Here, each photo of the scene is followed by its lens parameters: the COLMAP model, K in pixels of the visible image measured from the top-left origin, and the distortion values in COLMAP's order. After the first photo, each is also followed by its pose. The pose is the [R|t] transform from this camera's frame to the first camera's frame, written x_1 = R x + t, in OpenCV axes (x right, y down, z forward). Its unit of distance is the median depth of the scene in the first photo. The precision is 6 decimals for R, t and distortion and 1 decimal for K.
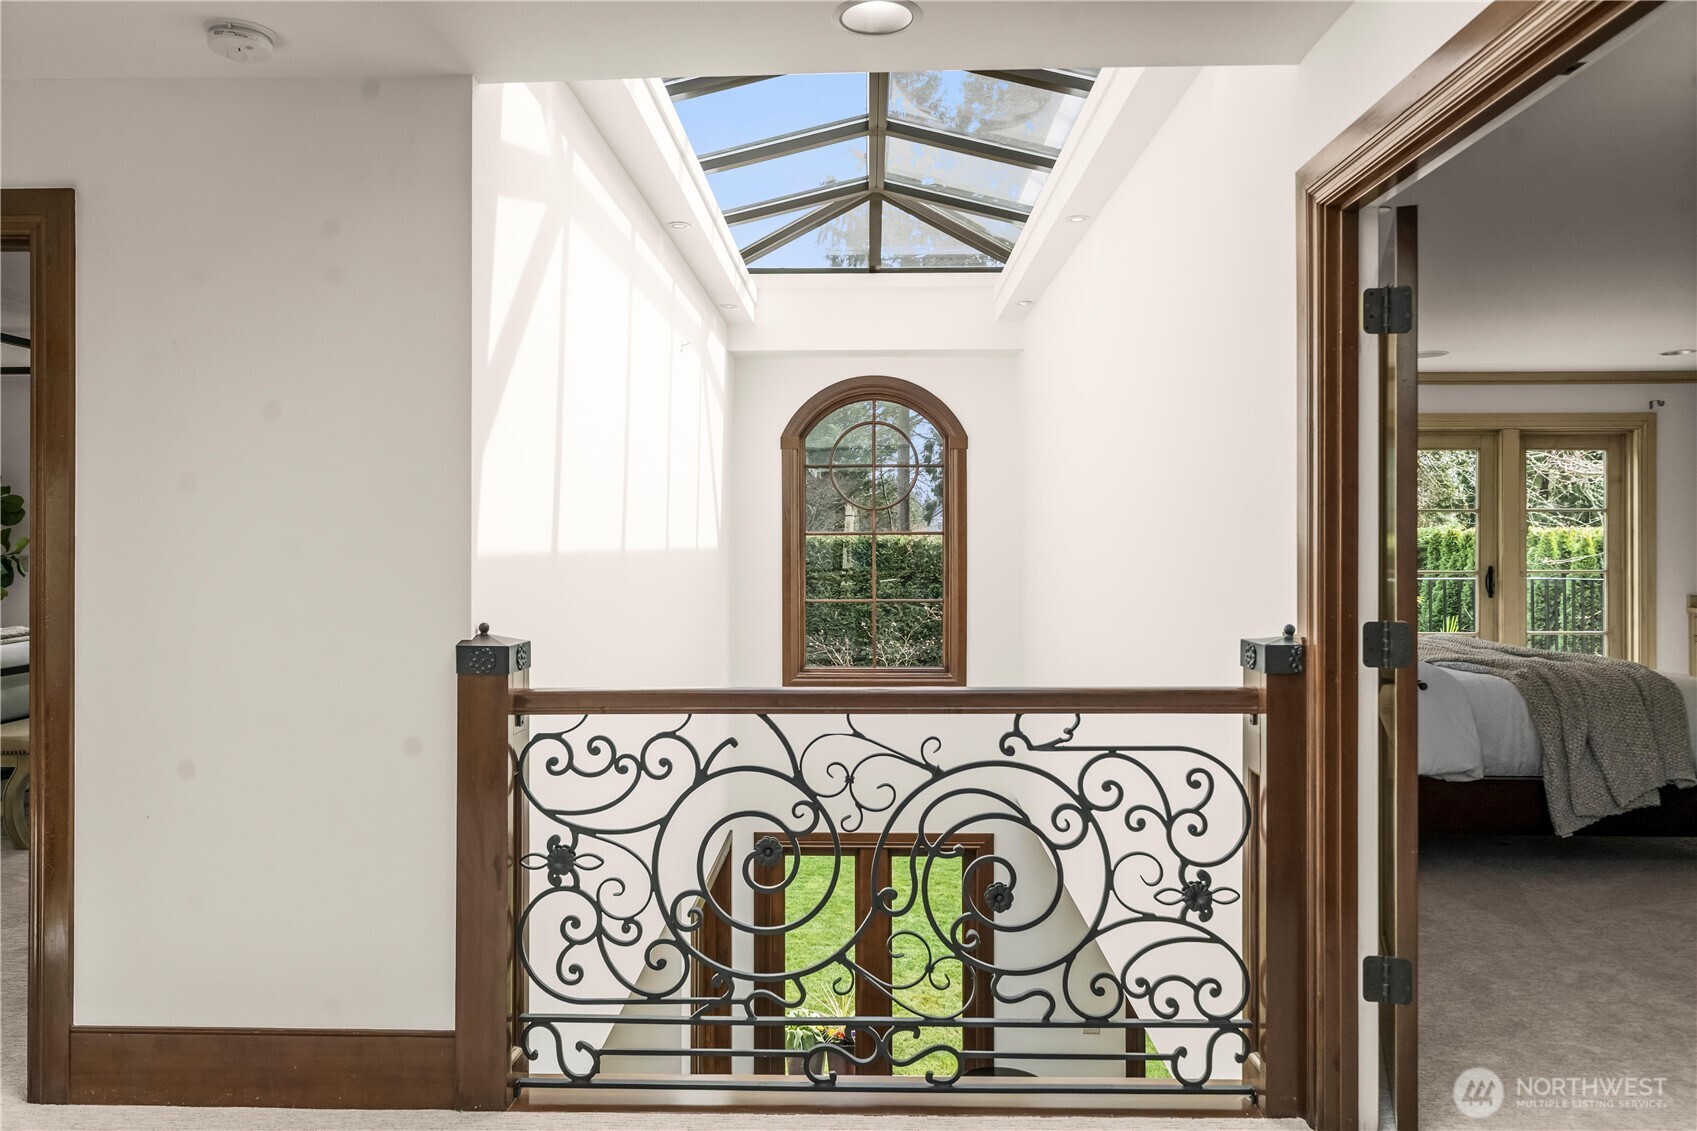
lens RADIAL K [[1162.1, 0, 837.1], [0, 1162.1, 553.4], [0, 0, 1]] dist [0.002217, -0.002143]
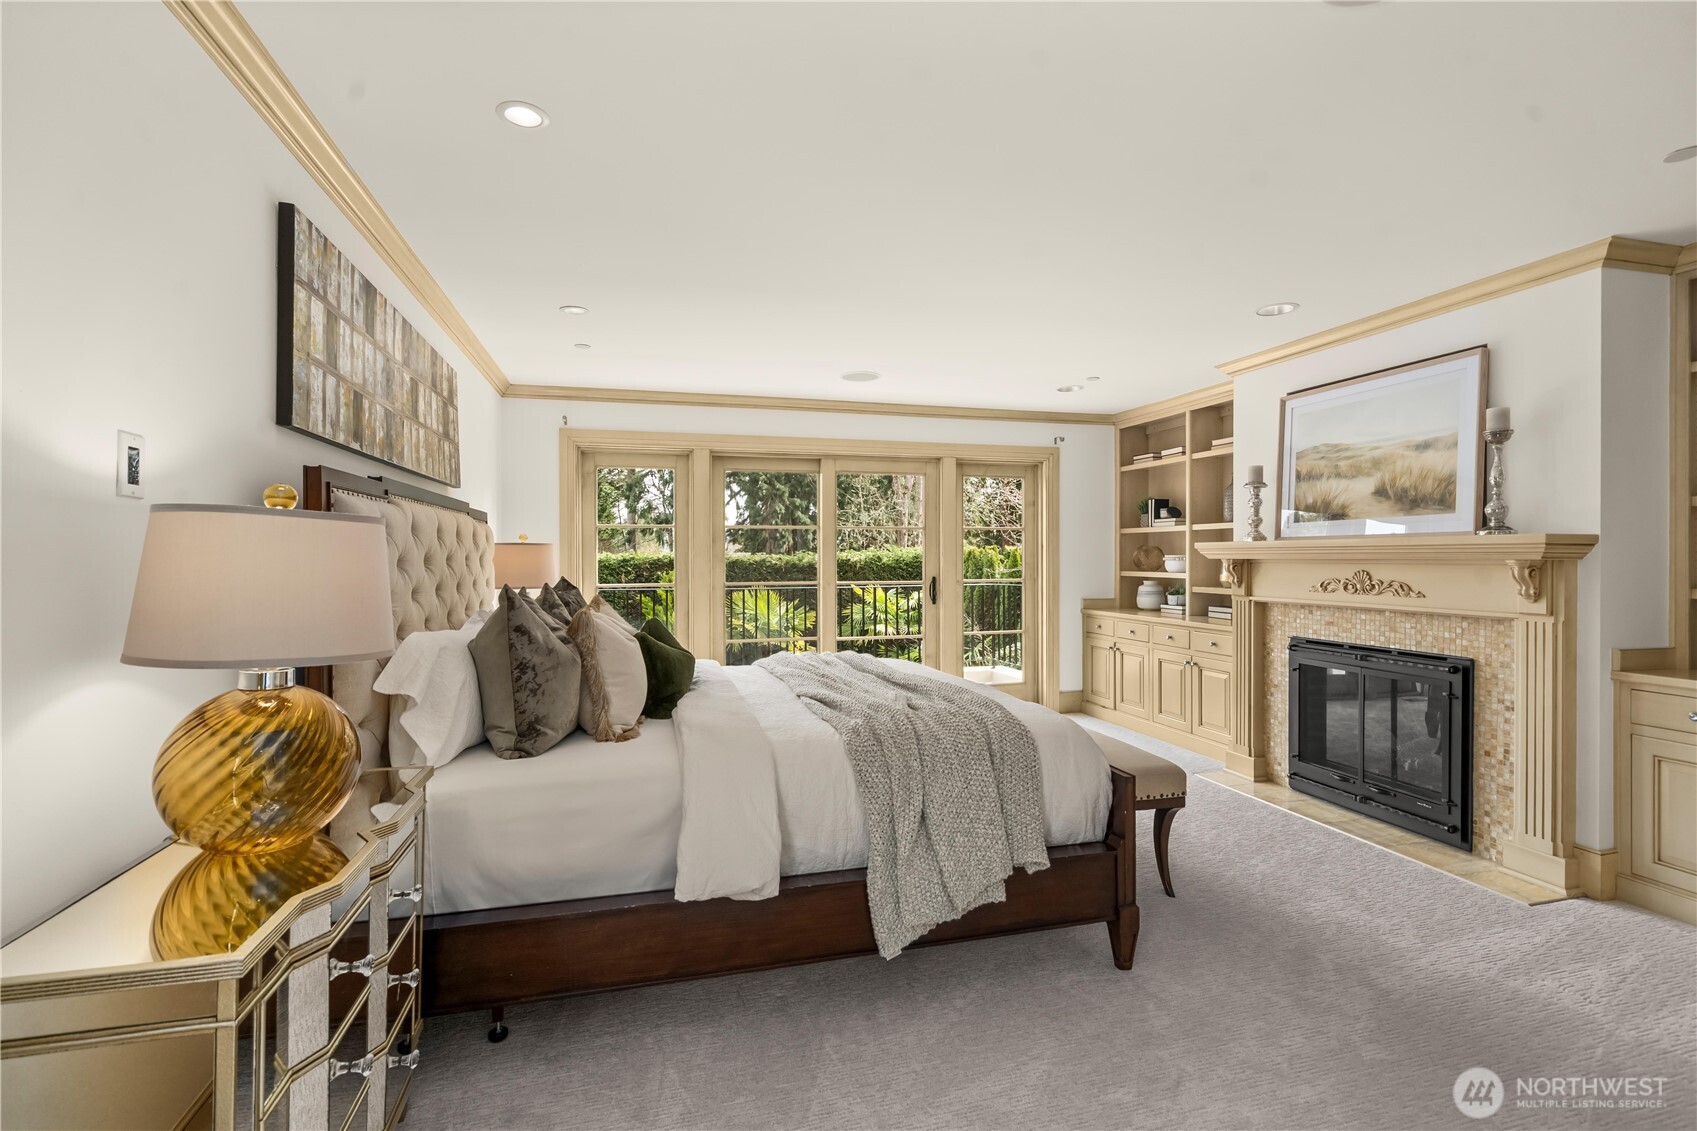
lens RADIAL K [[750.2, 0, 847.8], [0, 750.2, 562.4], [0, 0, 1]] dist [0.001414, 0.000022]
pose [[0.956267, -0.000727, 0.292496, 0.458264], [0.000907, 0.999999, -0.000481, -0.004800], [-0.292495, 0.000725, 0.956267, 0.551566]]
